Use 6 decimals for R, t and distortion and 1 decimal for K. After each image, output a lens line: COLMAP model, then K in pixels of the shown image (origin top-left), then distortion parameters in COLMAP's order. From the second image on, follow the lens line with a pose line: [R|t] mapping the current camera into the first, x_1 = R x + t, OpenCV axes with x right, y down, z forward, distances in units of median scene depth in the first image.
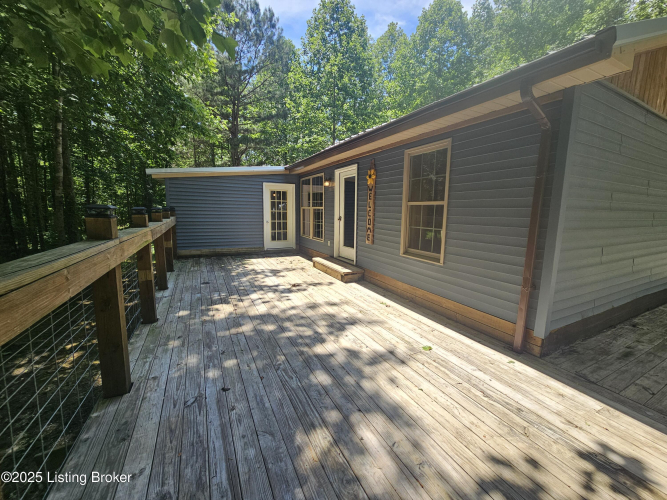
lens RADIAL K [[271.3, 0, 336.4], [0, 271.3, 250.0], [0, 0, 1]] dist [0.001215, 0.000775]
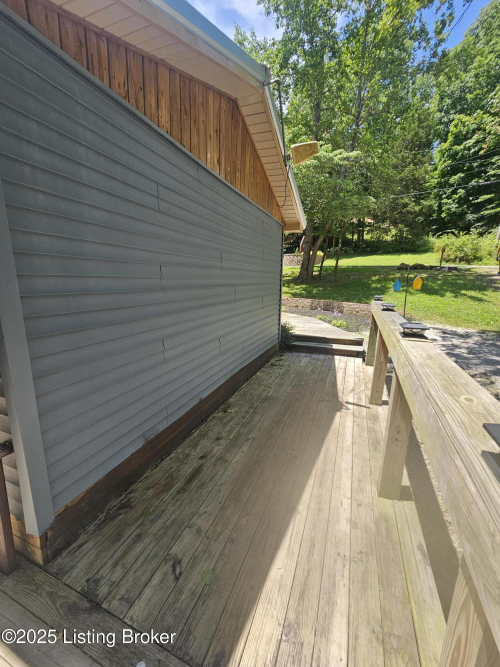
lens RADIAL K [[271.3, 0, 248.8], [0, 271.3, 331.6], [0, 0, 1]] dist [0.001215, 0.000775]
pose [[0.754760, -0.124816, 0.644017, 0.319309], [0.082499, 0.991998, 0.095572, -0.039201], [-0.650793, -0.019003, 0.759017, 0.133816]]
